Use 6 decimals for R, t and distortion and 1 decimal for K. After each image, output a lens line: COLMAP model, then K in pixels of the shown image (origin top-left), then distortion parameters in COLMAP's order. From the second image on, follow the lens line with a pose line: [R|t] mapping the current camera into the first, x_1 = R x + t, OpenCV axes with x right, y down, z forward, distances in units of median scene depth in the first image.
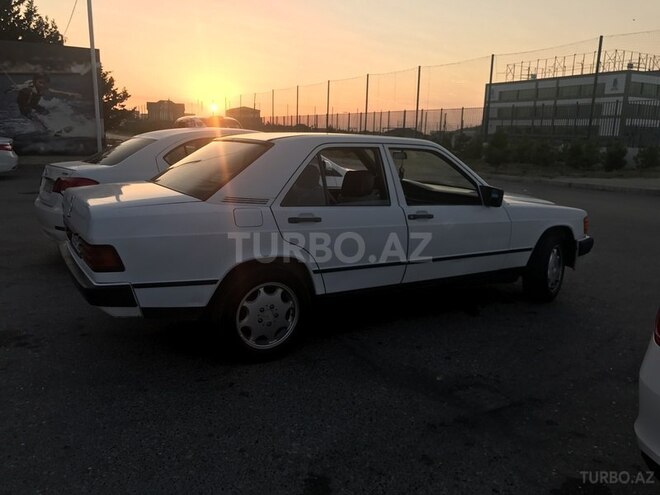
lens RADIAL K [[541.2, 0, 327.5], [0, 541.2, 246.1], [0, 0, 1]] dist [0.037126, -0.008100]
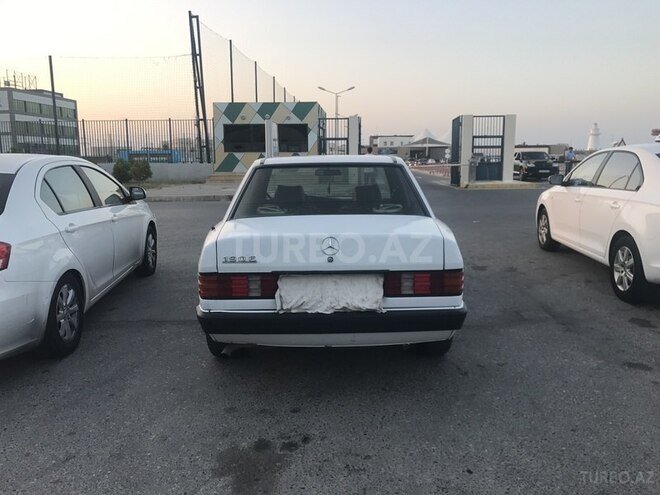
lens RADIAL K [[541.2, 0, 327.5], [0, 541.2, 246.1], [0, 0, 1]] dist [0.037126, -0.008100]
pose [[0.521467, -0.176312, 0.834857, -0.134380], [0.200891, 0.976284, 0.080699, -0.017014], [-0.829286, 0.125634, 0.544520, 0.061591]]
